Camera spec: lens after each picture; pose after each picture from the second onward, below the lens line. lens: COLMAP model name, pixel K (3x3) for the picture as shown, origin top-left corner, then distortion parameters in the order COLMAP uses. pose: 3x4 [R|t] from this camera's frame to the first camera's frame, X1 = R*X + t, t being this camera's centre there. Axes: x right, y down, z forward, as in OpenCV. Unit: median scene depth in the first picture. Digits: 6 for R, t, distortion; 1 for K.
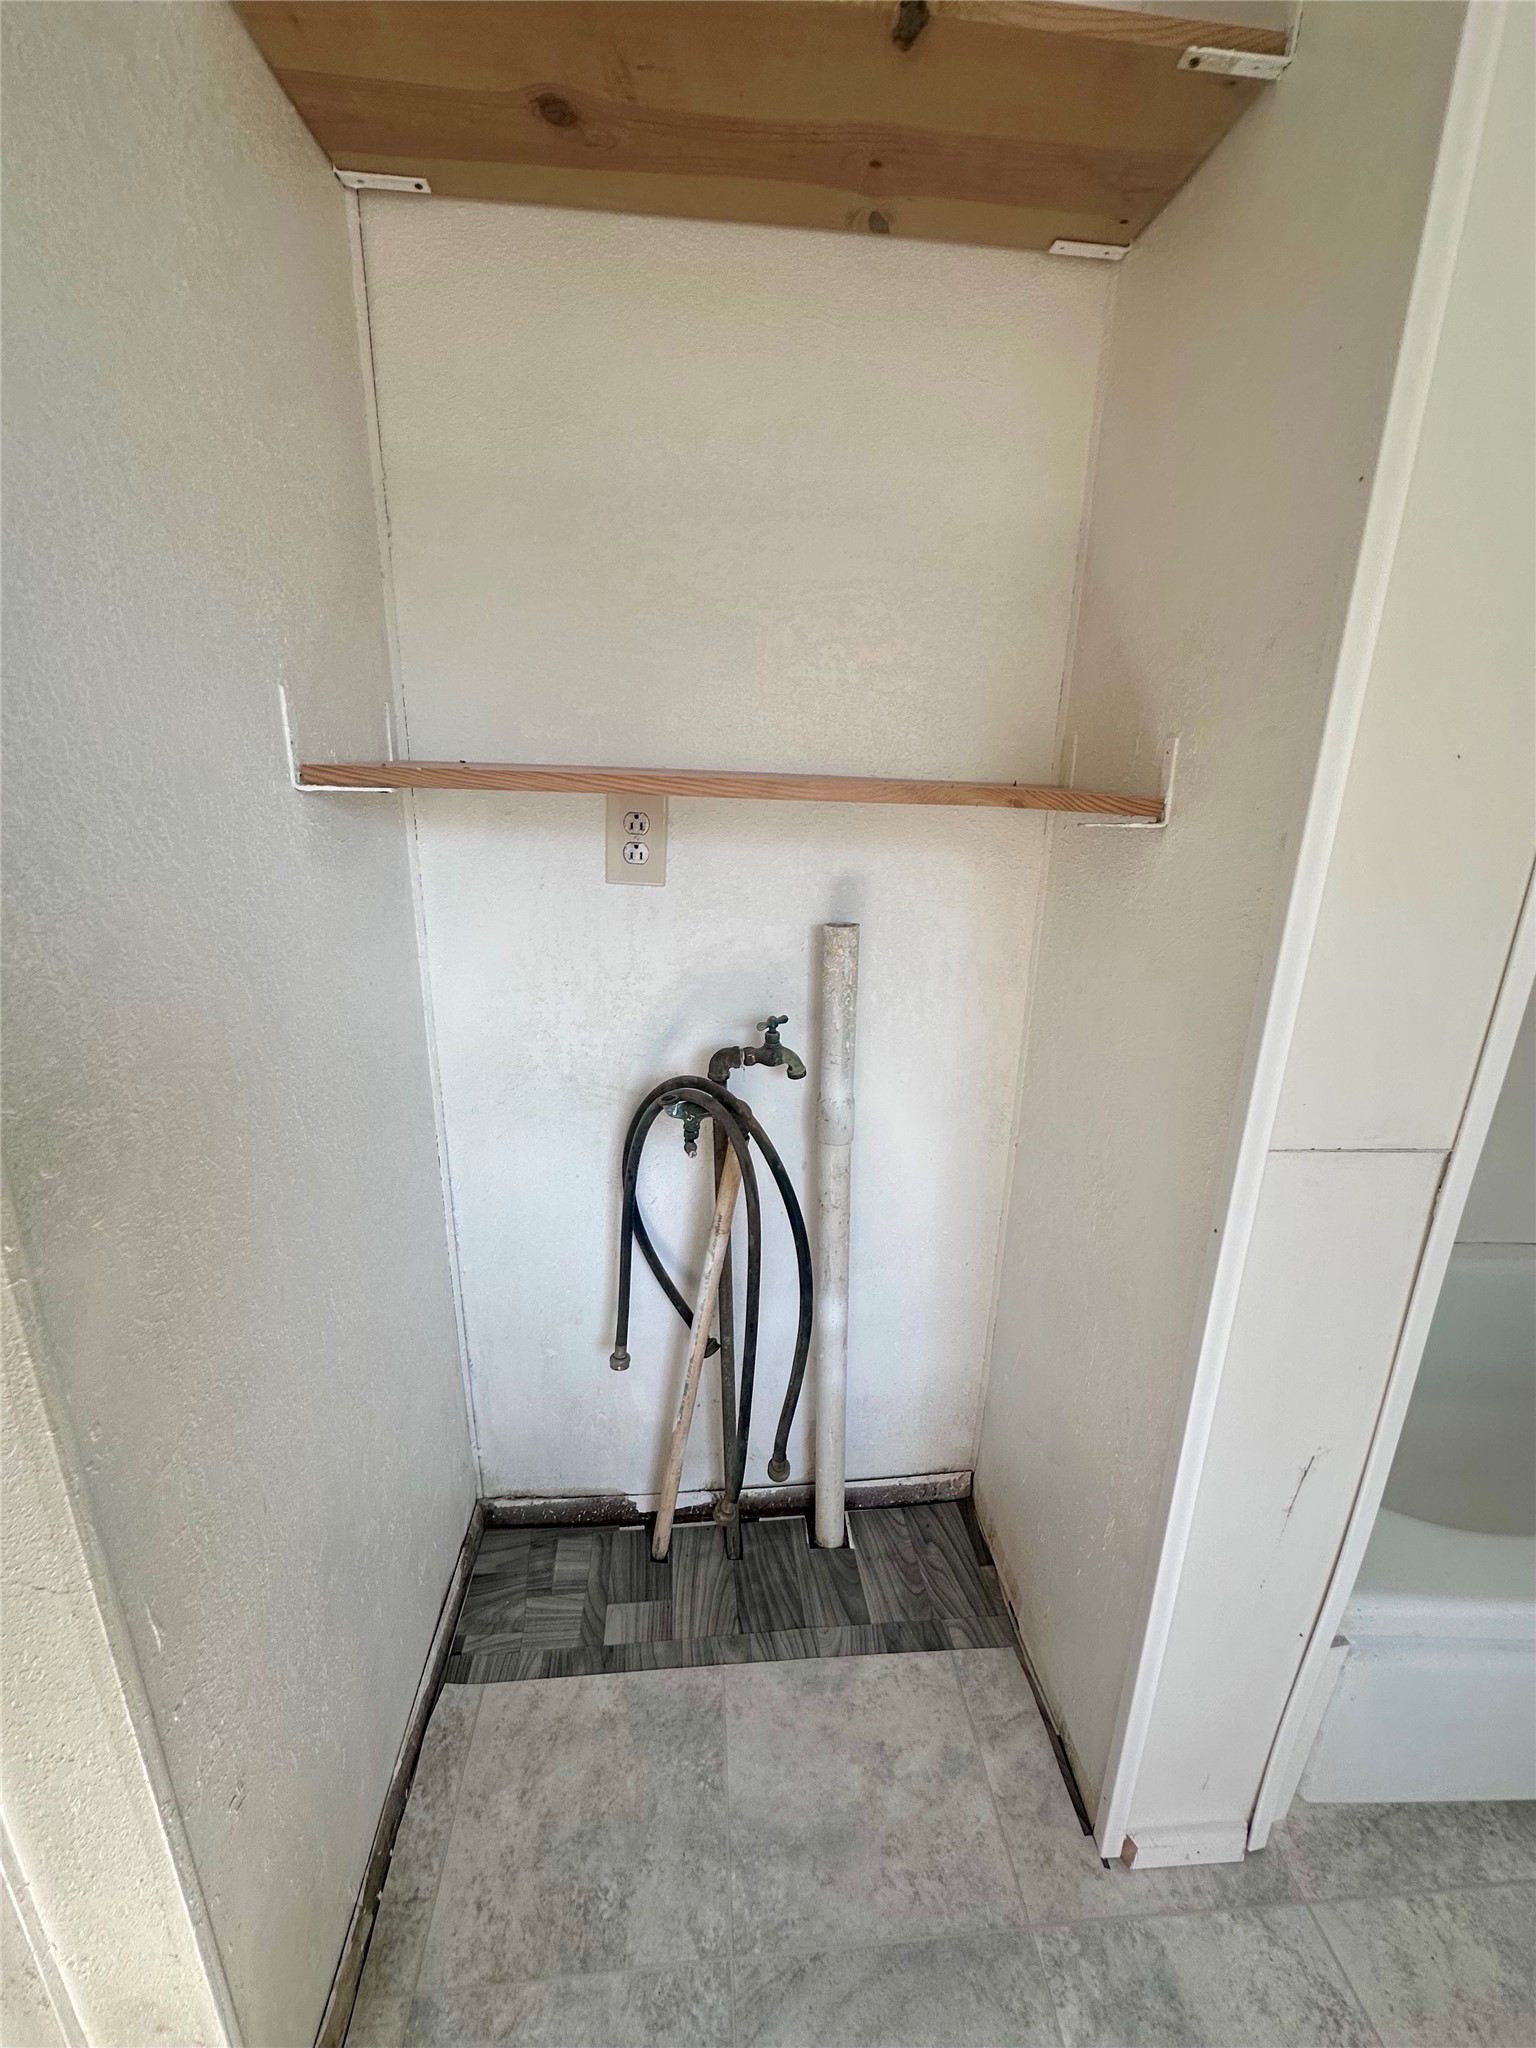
lens RADIAL K [[825.3, 0, 763.4], [0, 825.3, 1025.0], [0, 0, 1]] dist [-0.002789, 0.000405]
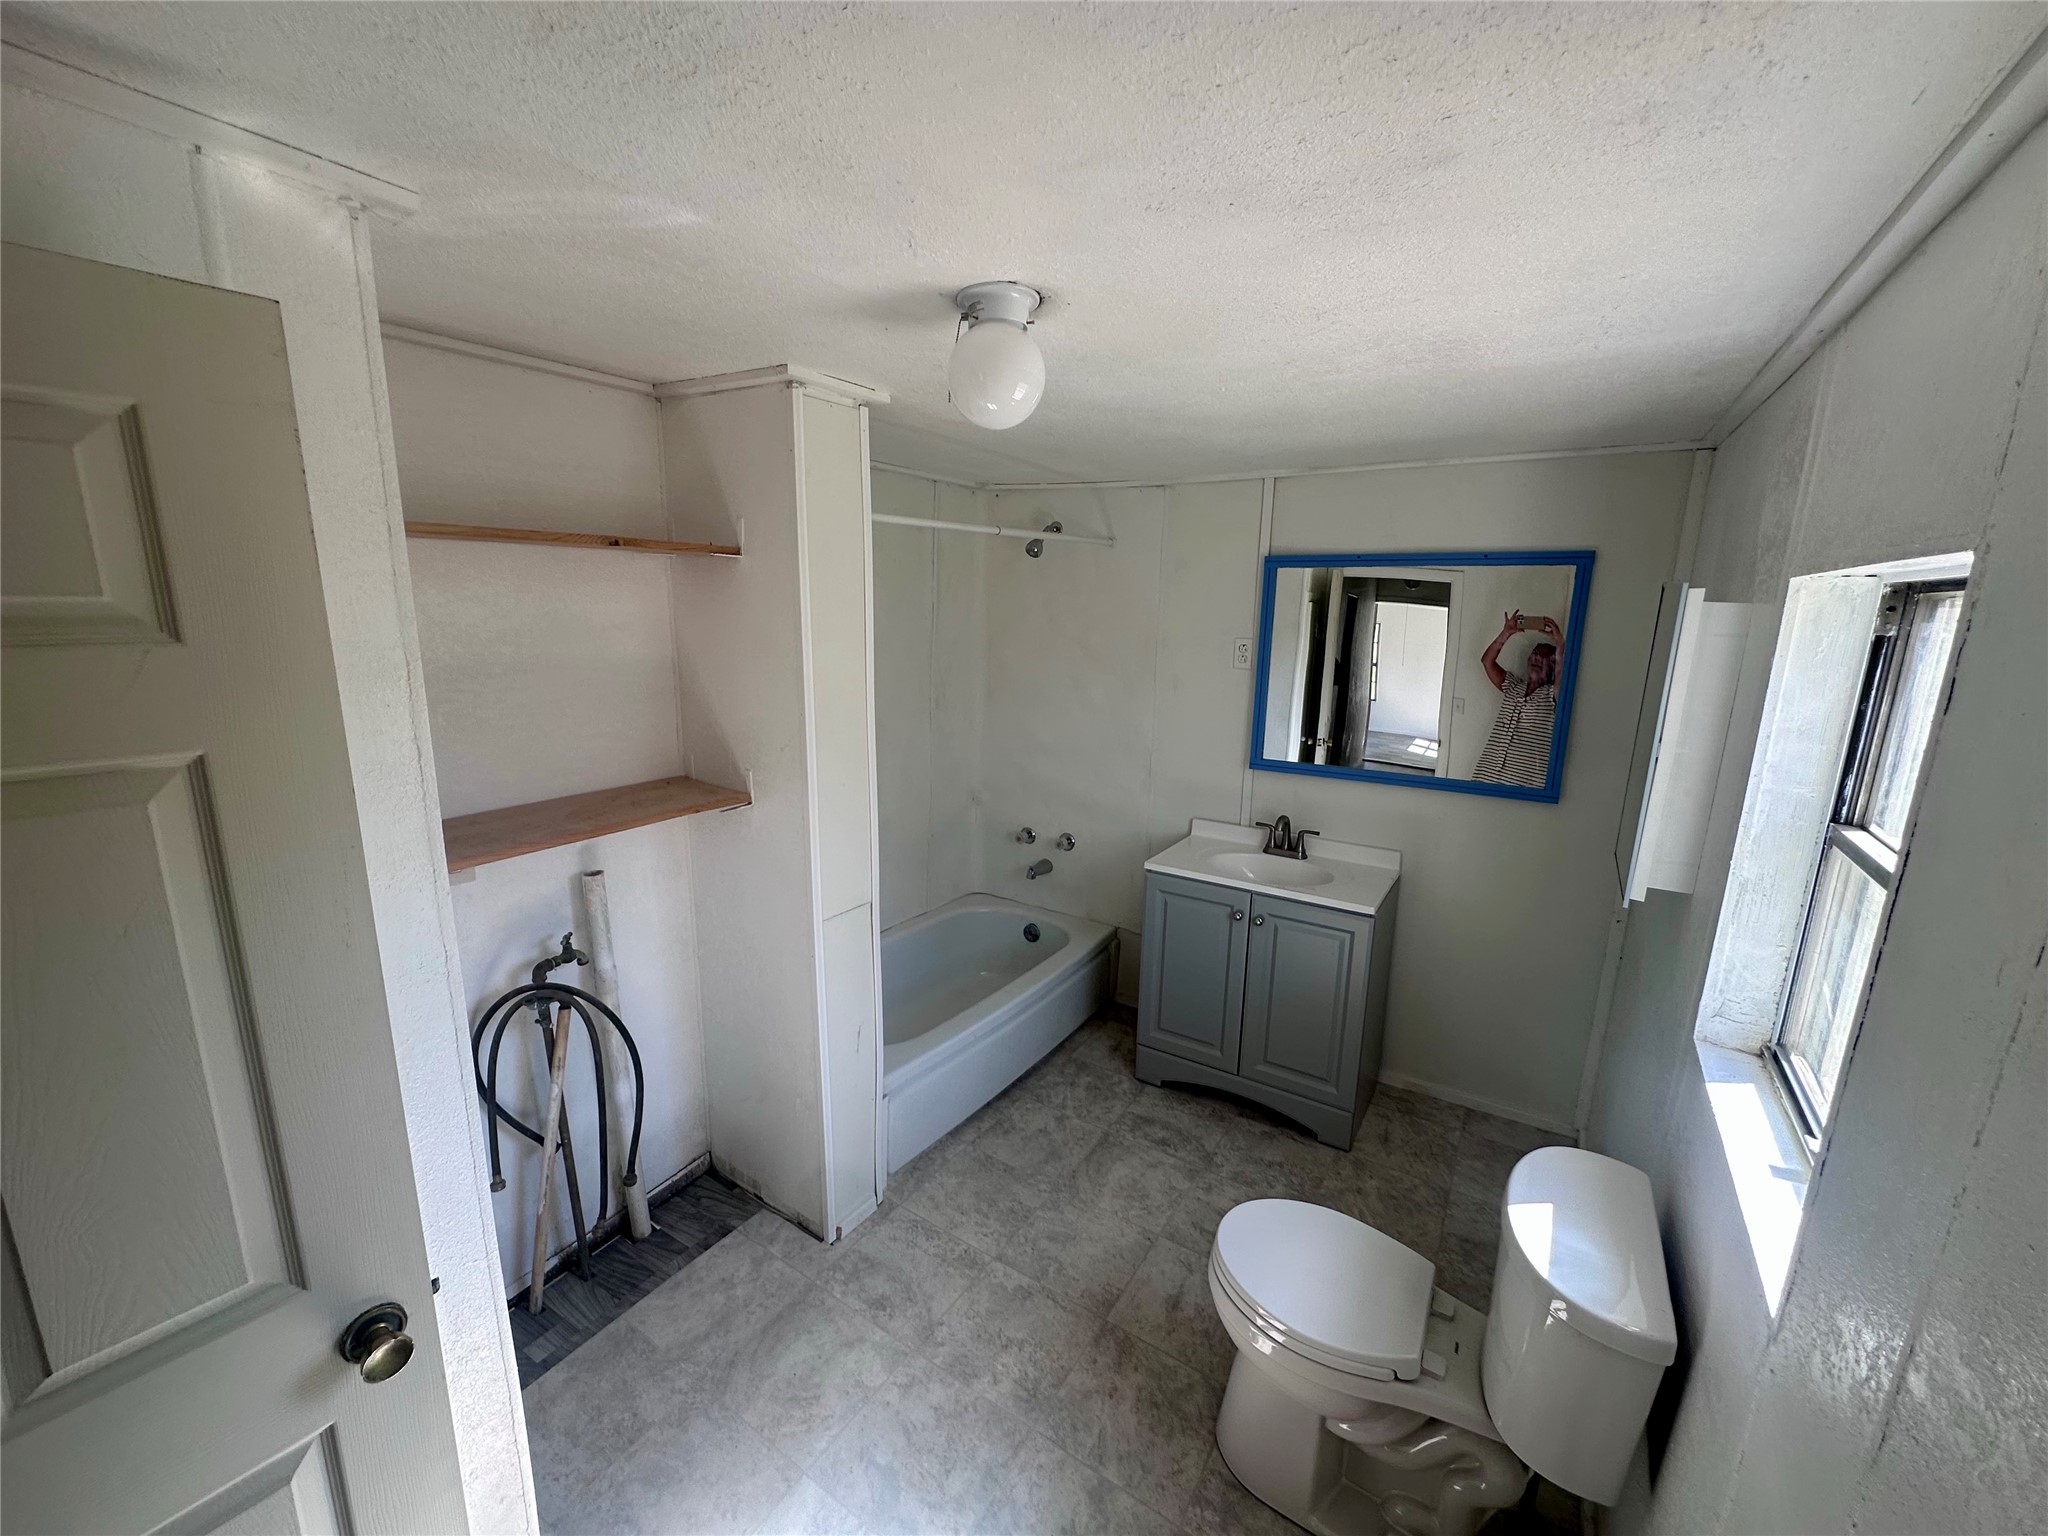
lens RADIAL K [[825.3, 0, 1024.1], [0, 825.3, 765.5], [0, 0, 1]] dist [-0.002789, 0.000405]
pose [[0.614918, -0.178265, 0.768178, -0.663164], [0.221808, 0.973886, 0.048446, -0.226013], [-0.756754, 0.140598, 0.638400, -0.895180]]
